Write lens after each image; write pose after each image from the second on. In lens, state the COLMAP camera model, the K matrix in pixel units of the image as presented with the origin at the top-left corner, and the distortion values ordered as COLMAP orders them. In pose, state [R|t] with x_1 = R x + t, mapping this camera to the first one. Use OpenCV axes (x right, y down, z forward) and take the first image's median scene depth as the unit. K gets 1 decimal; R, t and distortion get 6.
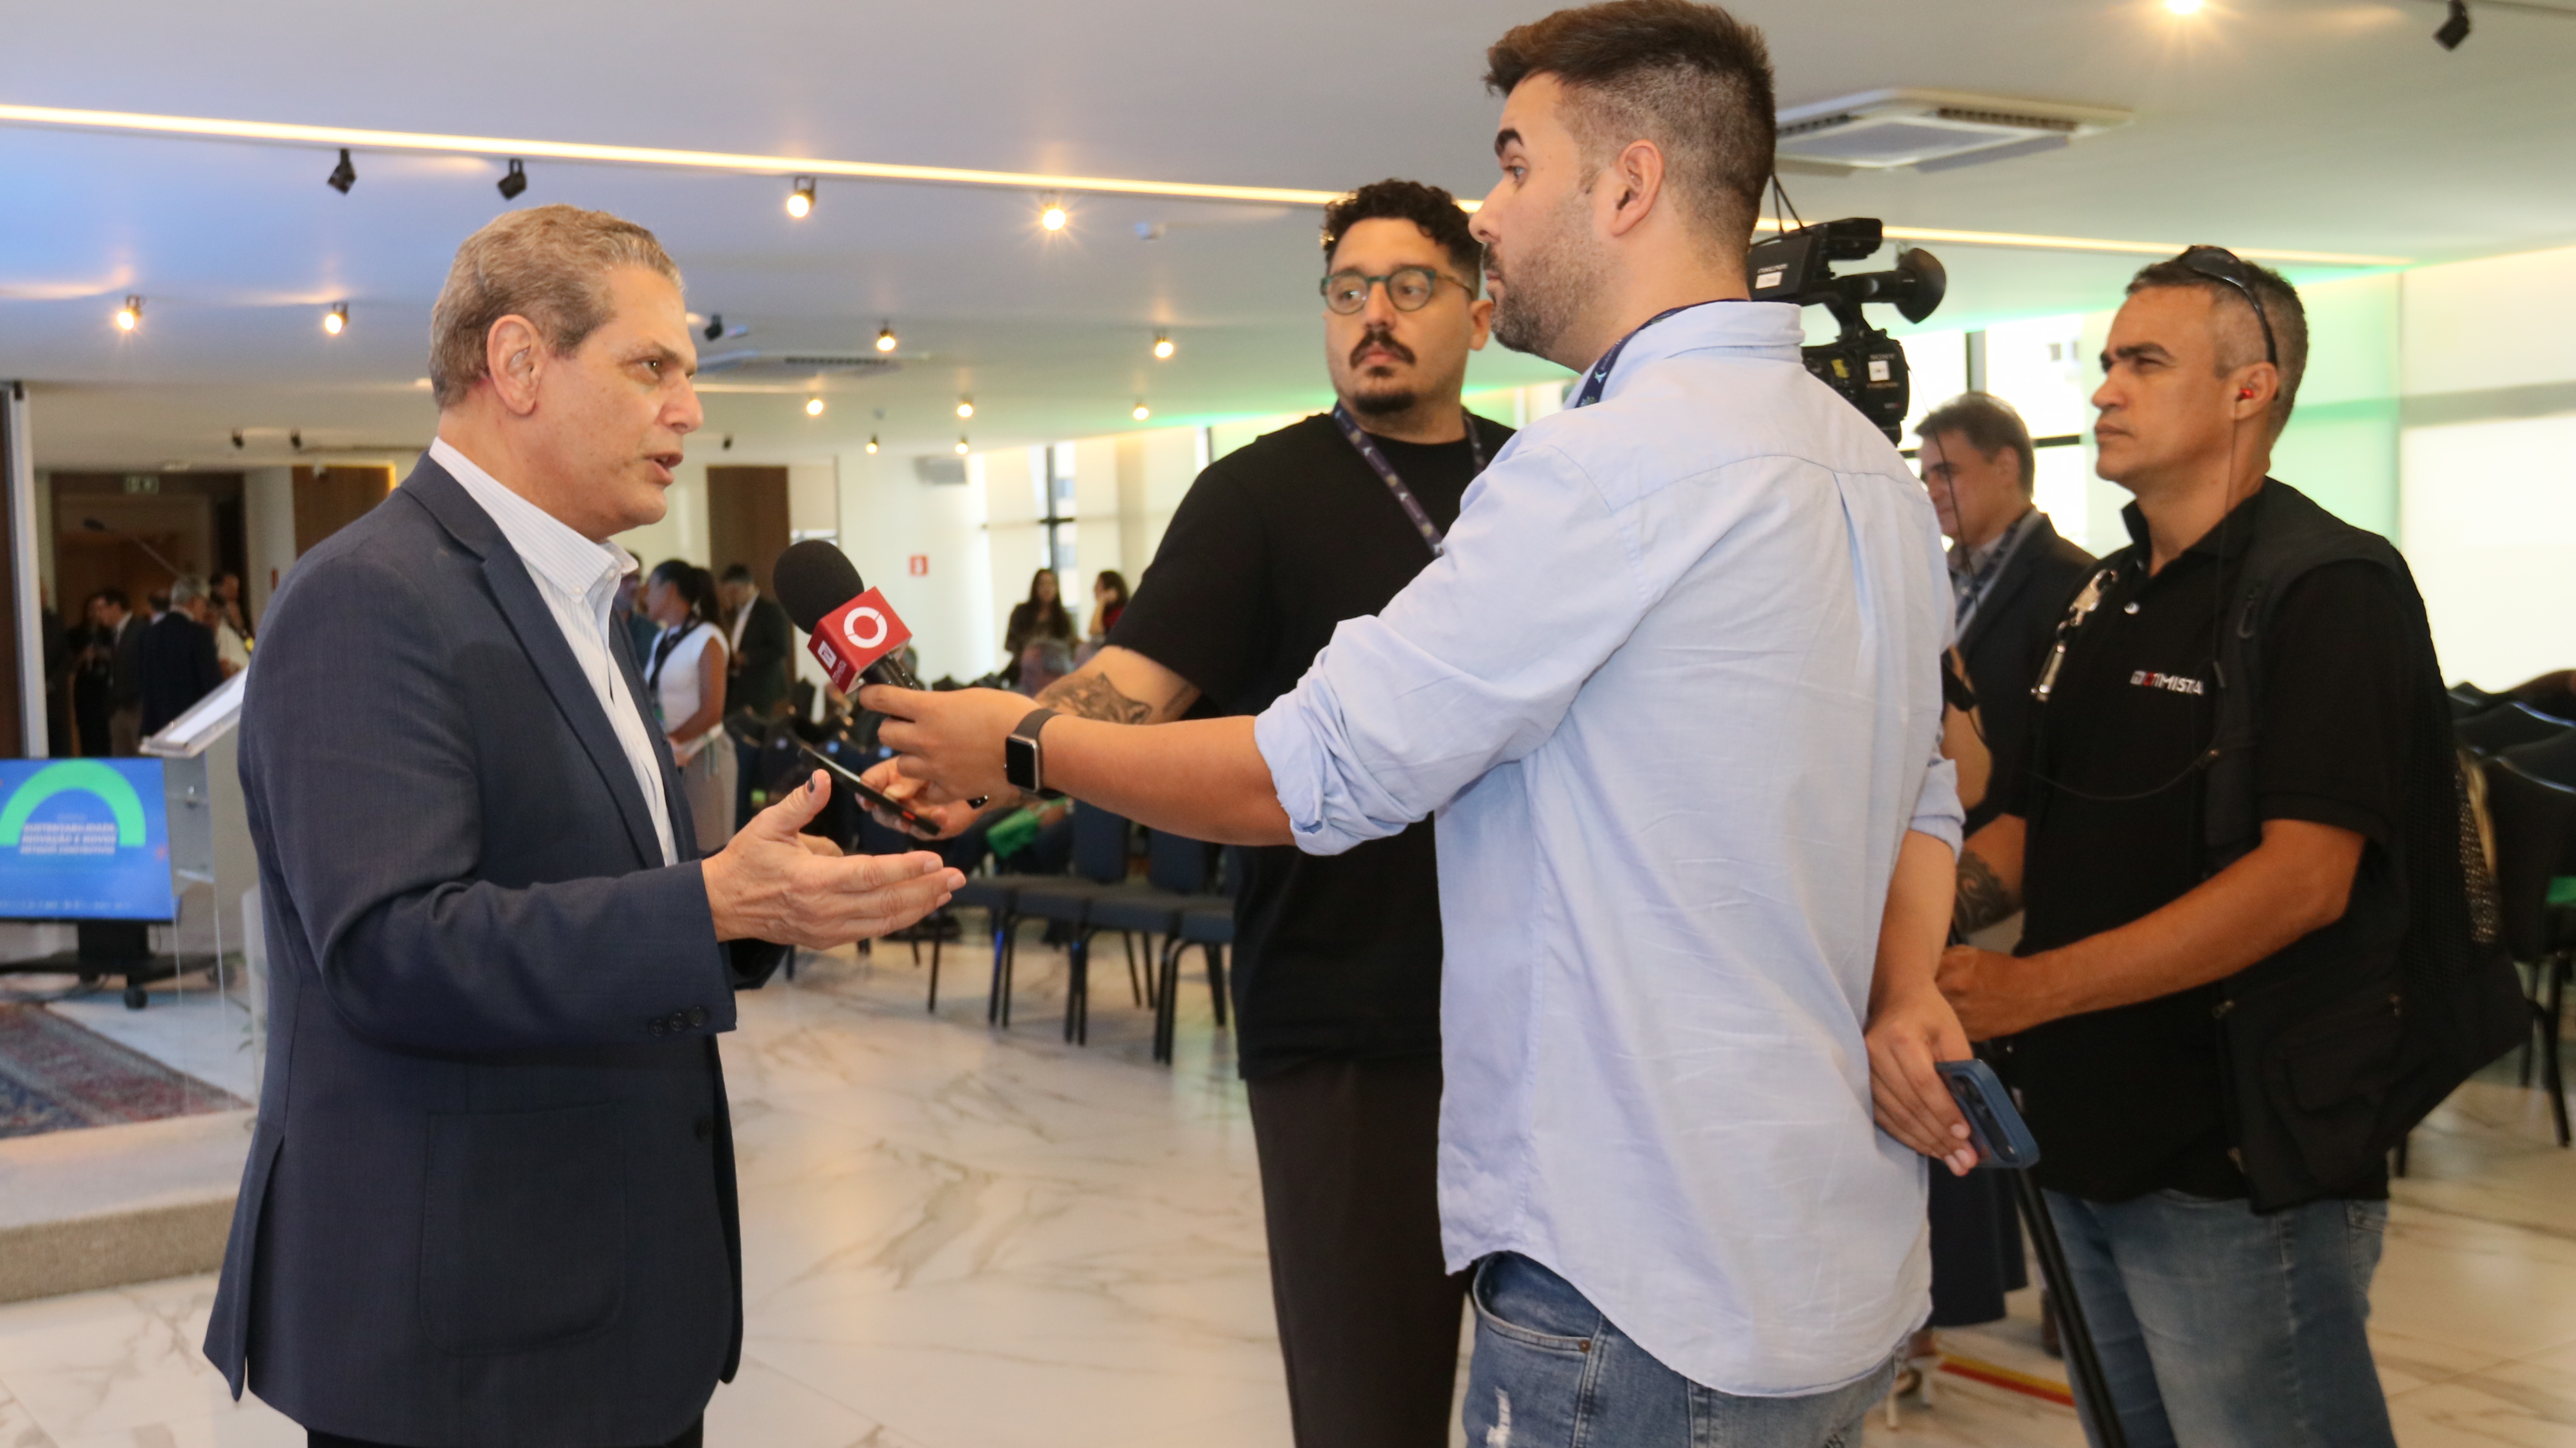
lens RADIAL K [[2892.0, 0, 1280.8], [0, 2892.0, 728.2], [0, 0, 1]] dist [-0.024792, 0.000000]
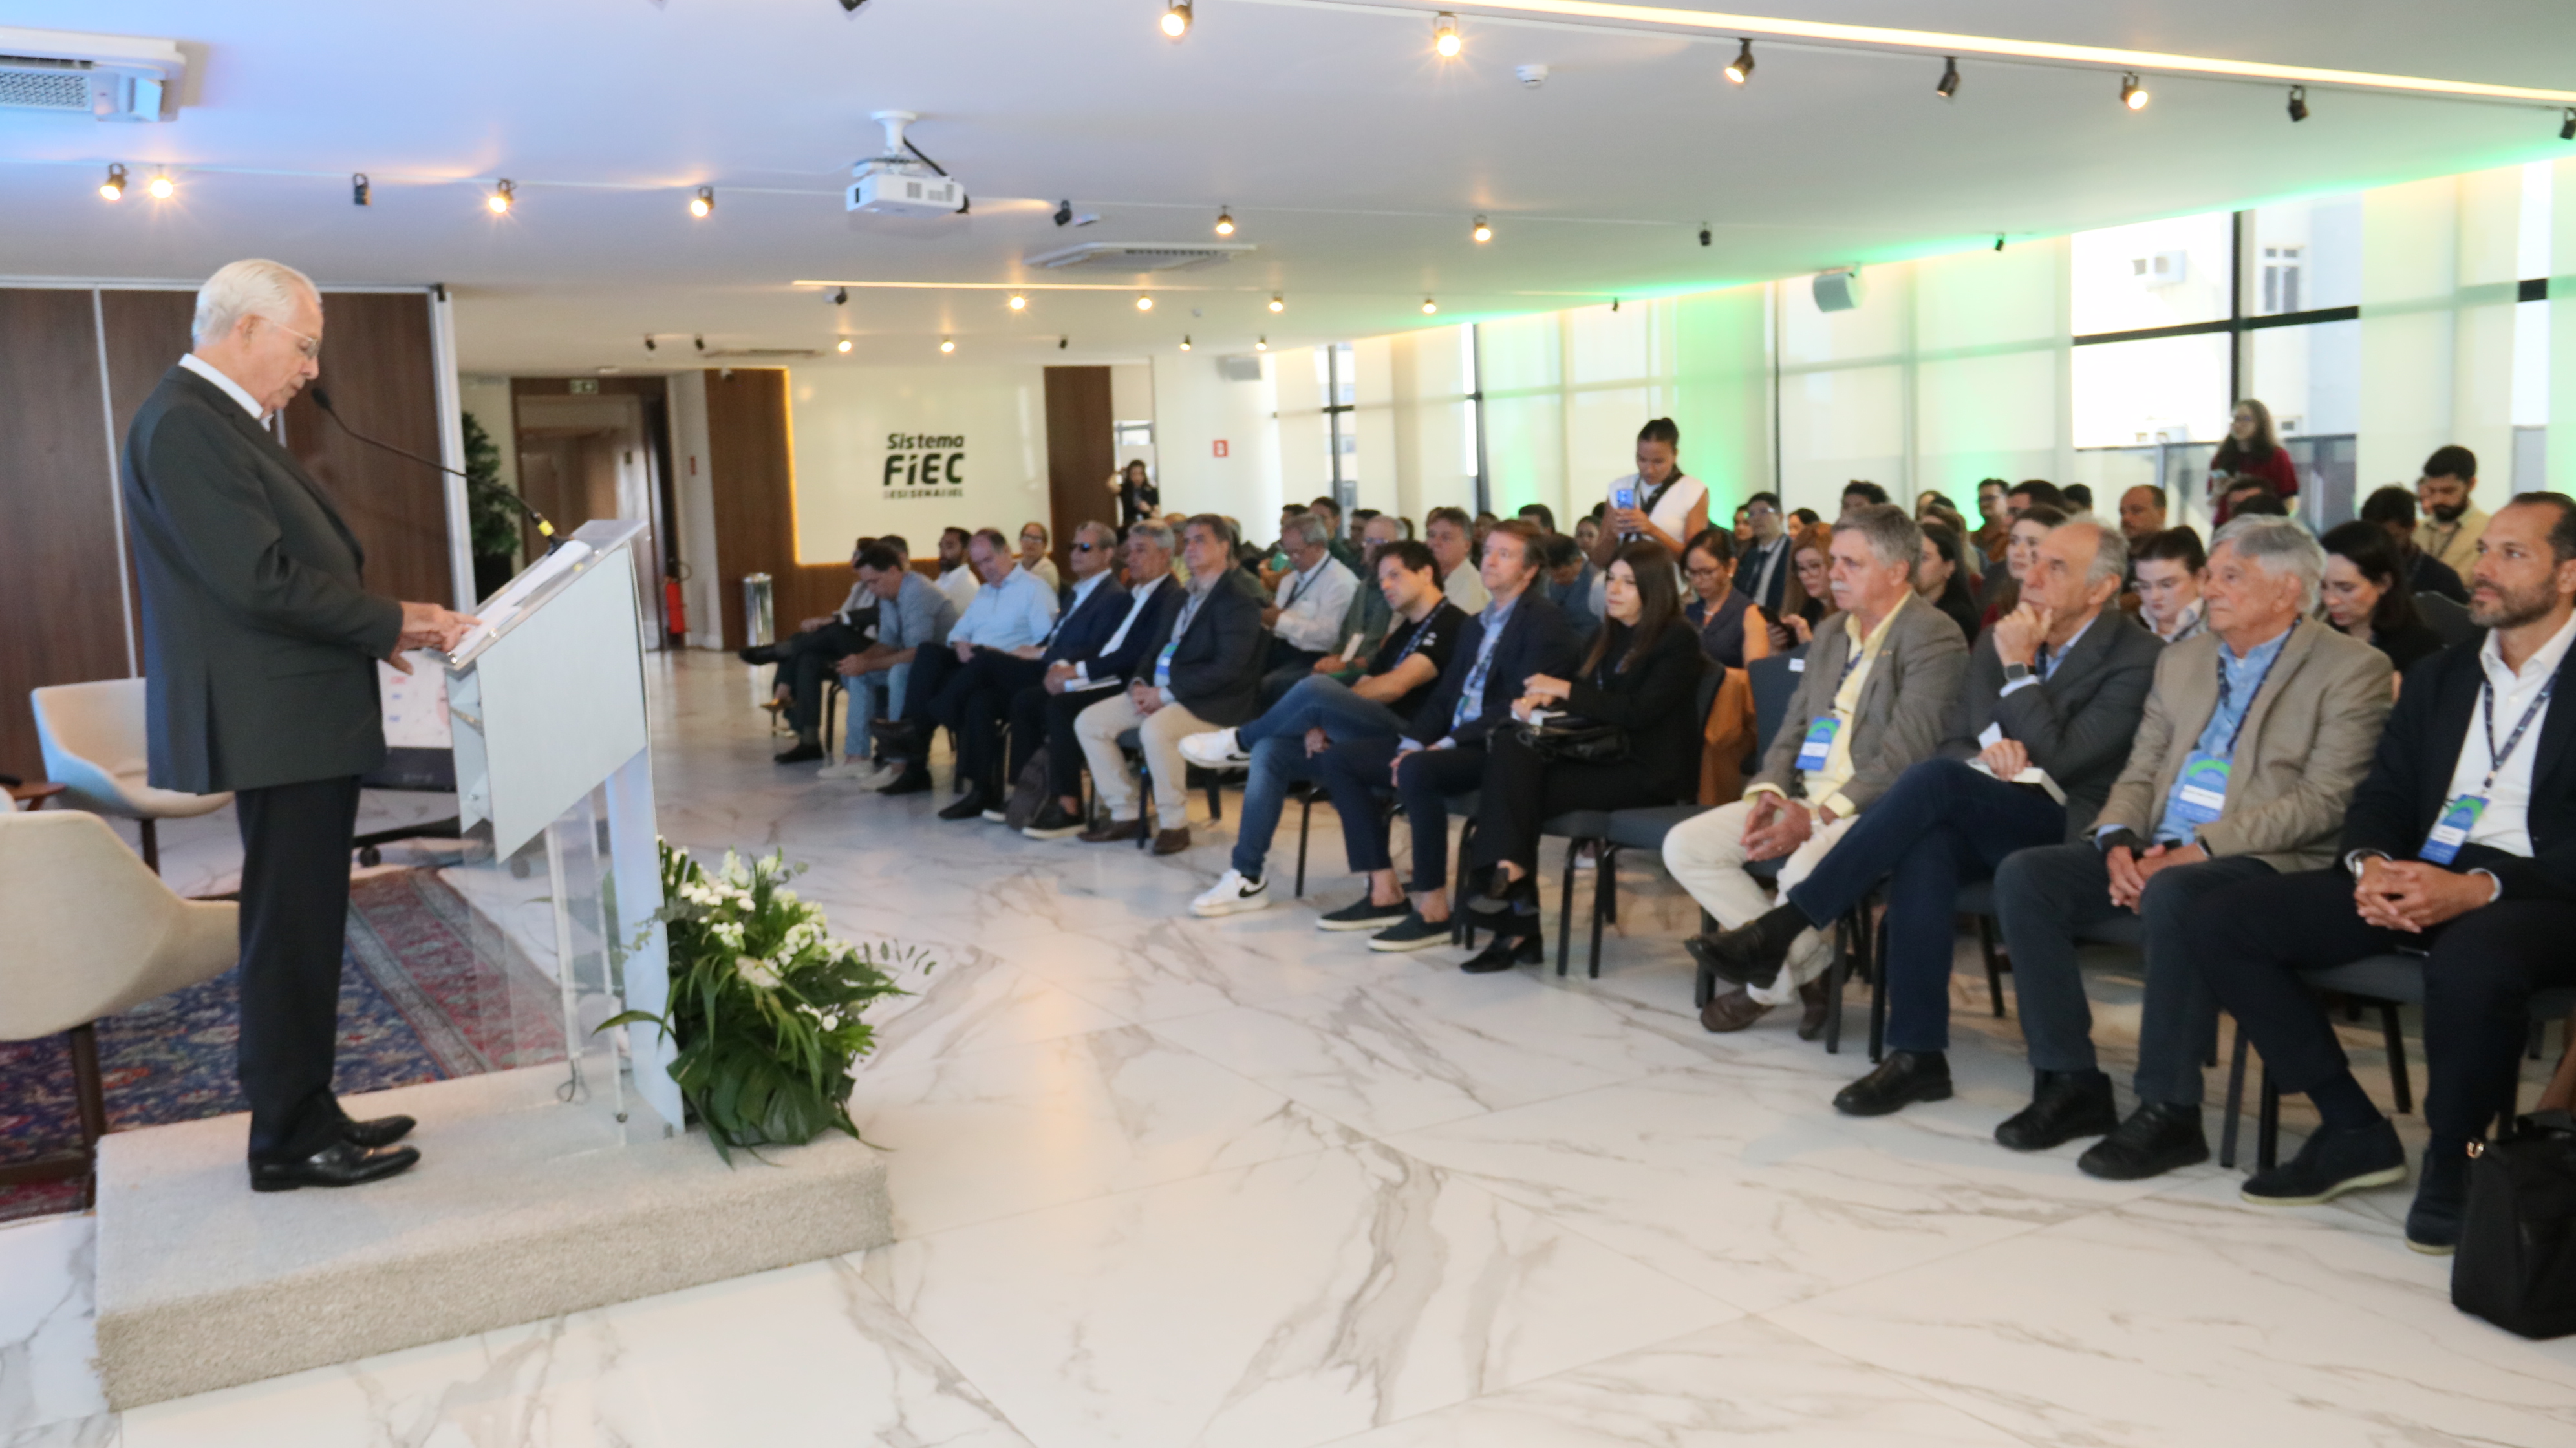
lens RADIAL K [[2155.0, 0, 1279.6], [0, 2155.0, 731.6], [0, 0, 1]] dist [-0.014080, 0.018264]
pose [[0.996449, 0.002727, -0.084151, -0.043020], [0.003385, 0.997370, 0.072405, -0.006822], [0.084128, -0.072433, 0.993819, 0.182015]]
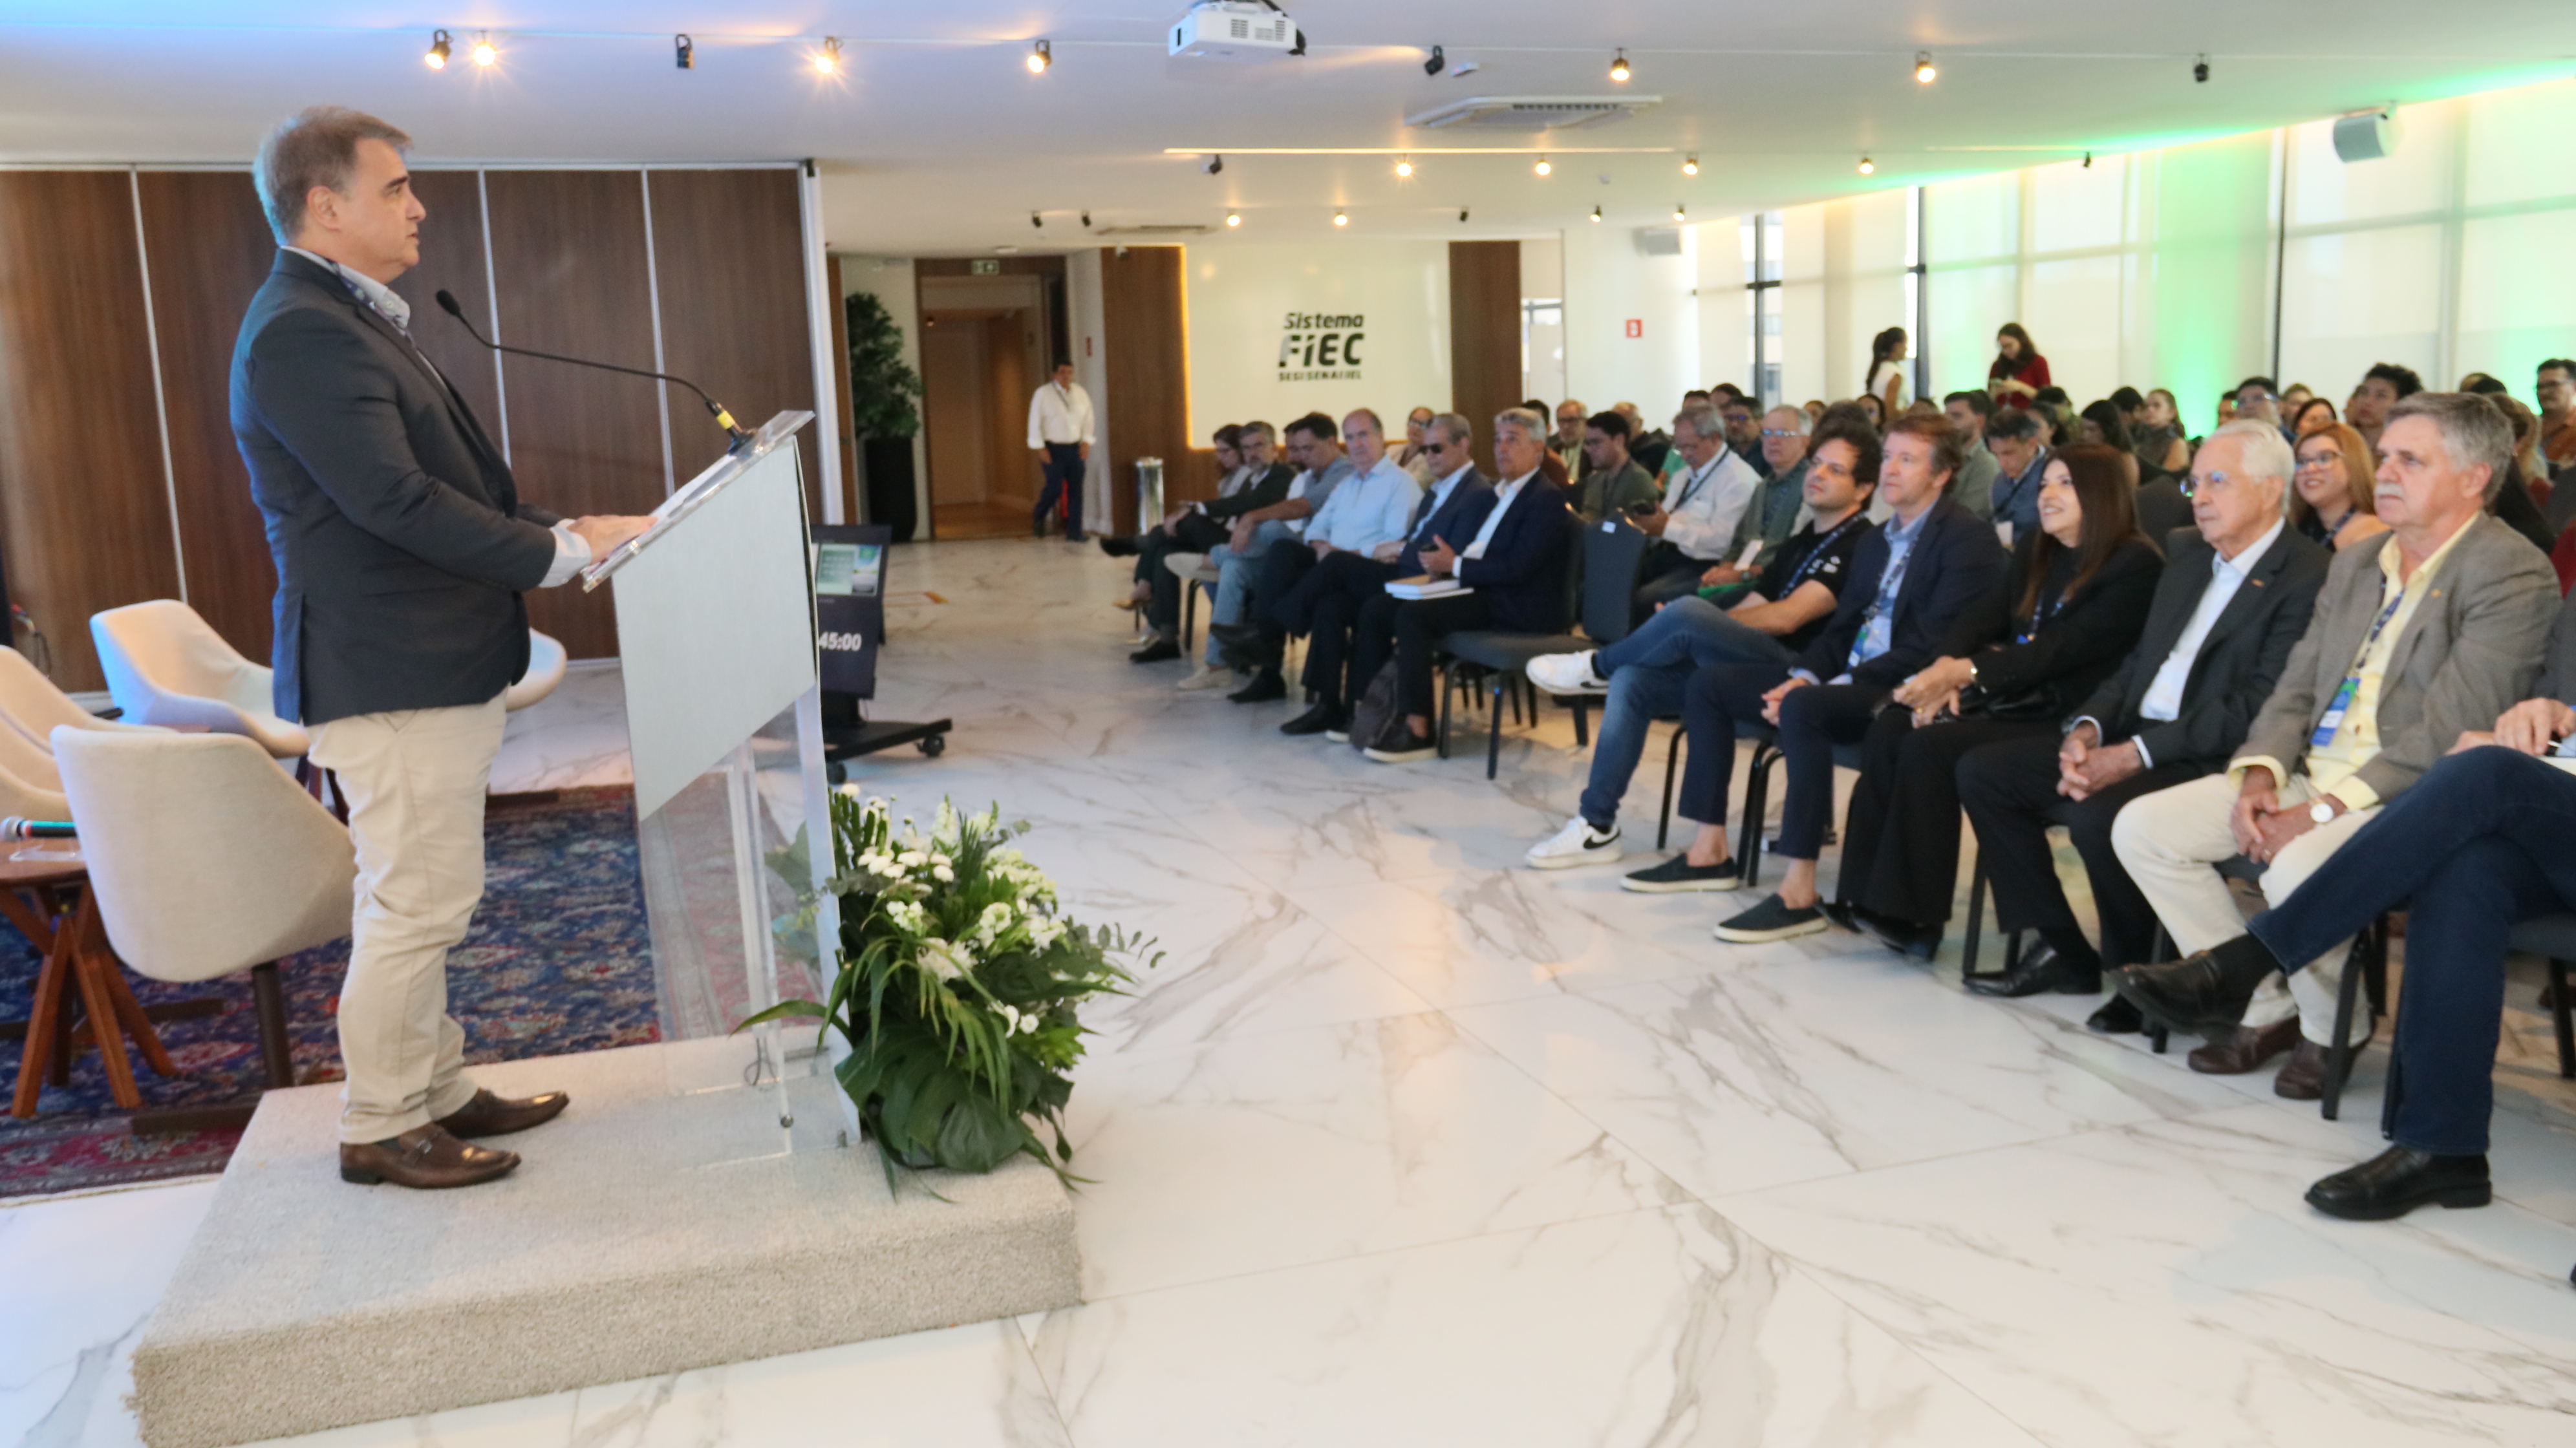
lens RADIAL K [[2155.0, 0, 1239.2], [0, 2155.0, 755.3], [0, 0, 1]] dist [-0.014080, 0.018264]
pose [[0.955951, 0.045400, -0.289995, -0.037085], [-0.005613, 0.990613, 0.136583, -0.009397], [0.293474, -0.128938, 0.947232, 0.243060]]
